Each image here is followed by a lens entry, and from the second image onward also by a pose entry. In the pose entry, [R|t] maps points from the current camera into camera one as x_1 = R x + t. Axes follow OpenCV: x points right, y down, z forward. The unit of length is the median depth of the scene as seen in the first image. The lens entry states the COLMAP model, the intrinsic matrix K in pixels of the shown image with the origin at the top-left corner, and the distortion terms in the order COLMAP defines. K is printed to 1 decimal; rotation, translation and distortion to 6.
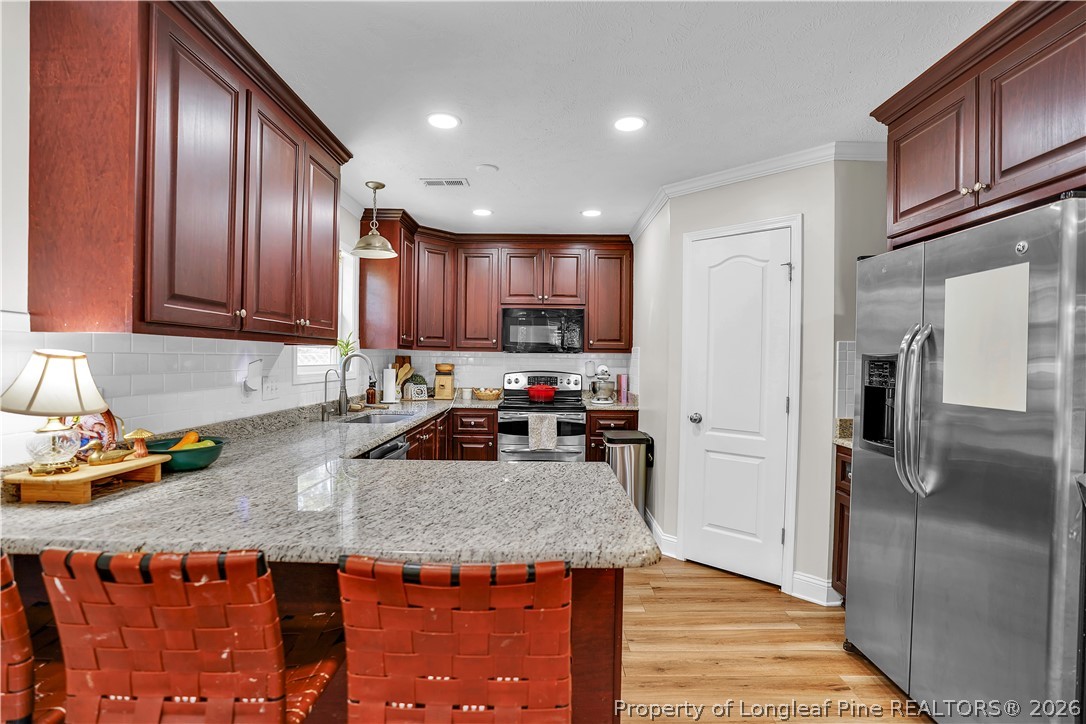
lens RADIAL K [[503.0, 0, 541.3], [0, 503.0, 358.5], [0, 0, 1]] dist [-0.064173, 0.029627]
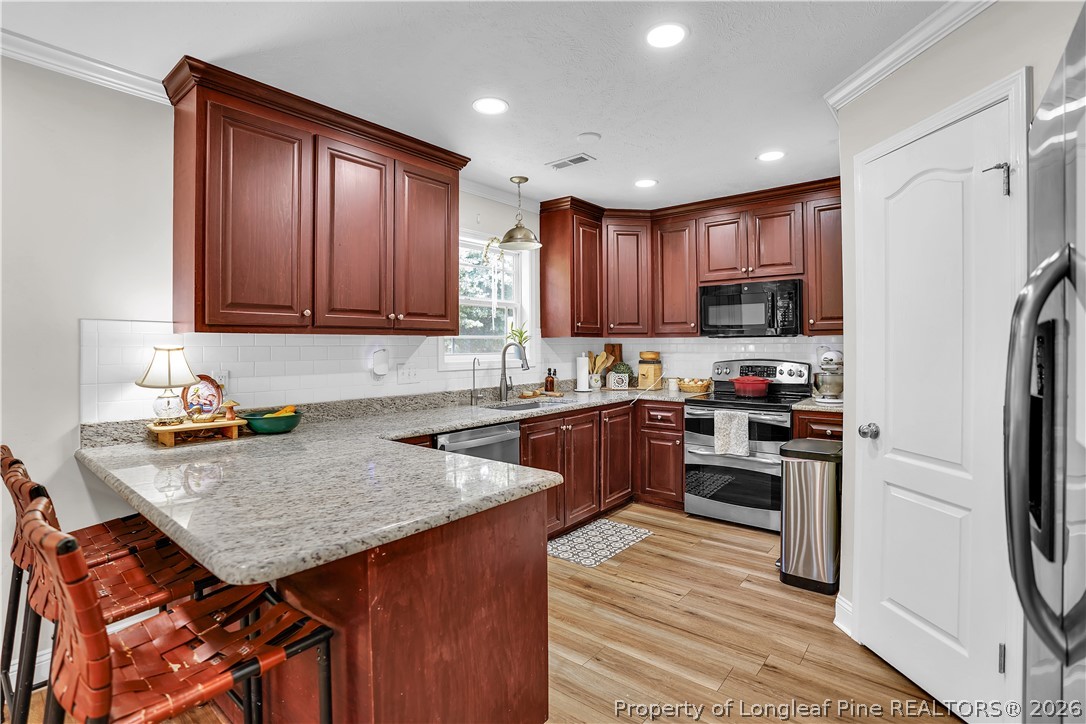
lens RADIAL K [[511.9, 0, 543.0], [0, 511.9, 342.2], [0, 0, 1]] dist [-0.043510, 0.000472]
pose [[0.775779, -0.021033, -0.630654, 0.285388], [0.015346, 0.999778, -0.014466, 0.004266], [0.630818, 0.001545, 0.775929, 0.158666]]
